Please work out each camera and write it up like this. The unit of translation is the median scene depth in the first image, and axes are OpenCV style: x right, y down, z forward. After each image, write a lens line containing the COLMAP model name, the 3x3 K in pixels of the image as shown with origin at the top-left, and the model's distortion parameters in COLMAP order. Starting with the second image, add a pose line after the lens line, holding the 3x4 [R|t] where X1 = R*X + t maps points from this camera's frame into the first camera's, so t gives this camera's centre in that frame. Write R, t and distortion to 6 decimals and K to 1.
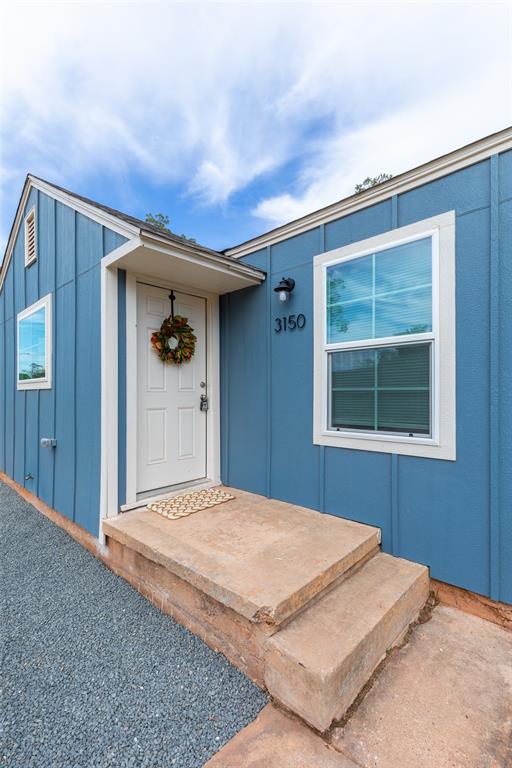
lens RADIAL K [[341.4, 0, 255.9], [0, 341.4, 391.8], [0, 0, 1]] dist [0.002225, 0.000115]
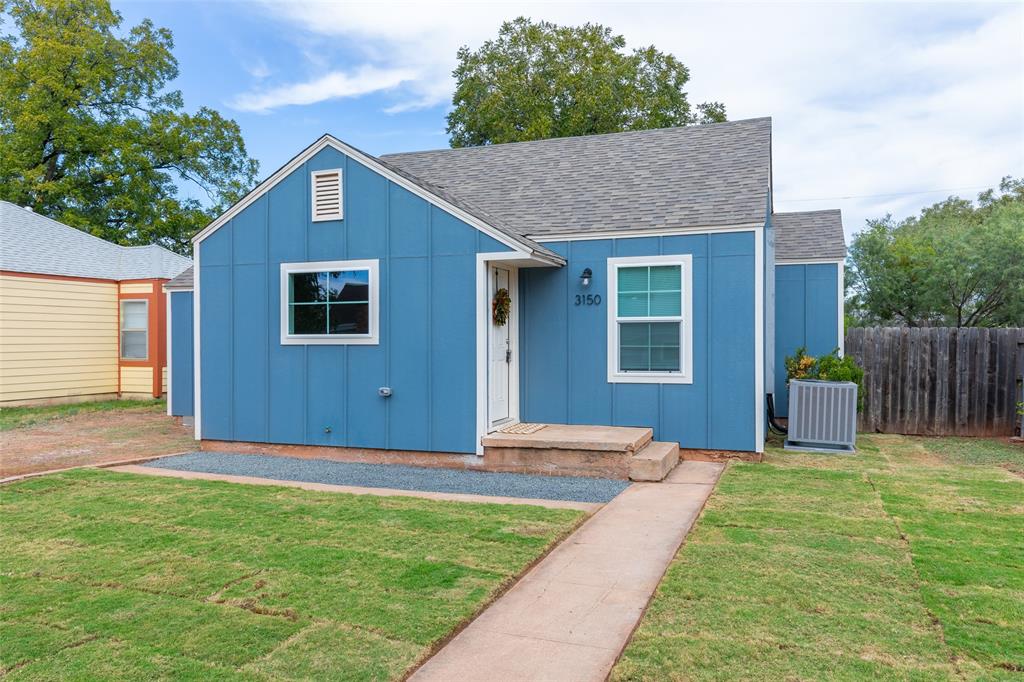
lens RADIAL K [[765.9, 0, 512.0], [0, 765.9, 341.0], [0, 0, 1]] dist [0.000971, 0.000453]
pose [[0.914719, 0.003211, 0.404079, -1.647919], [-0.003920, 0.999992, 0.000926, -0.032658], [-0.404072, -0.002431, 0.914724, -2.002028]]
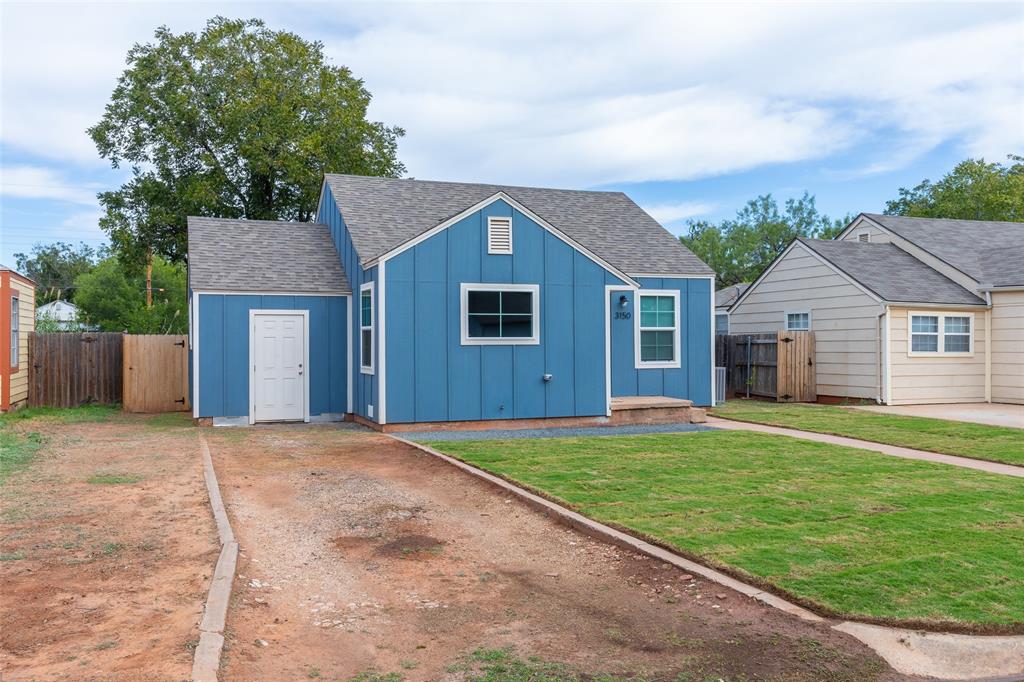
lens RADIAL K [[871.5, 0, 512.0], [0, 871.5, 341.0], [0, 0, 1]] dist [-0.003518, -0.001387]
pose [[0.430493, 0.006787, 0.902569, -5.868398], [-0.000486, 0.999973, -0.007287, 0.006203], [-0.902594, 0.002698, 0.430484, -0.864586]]
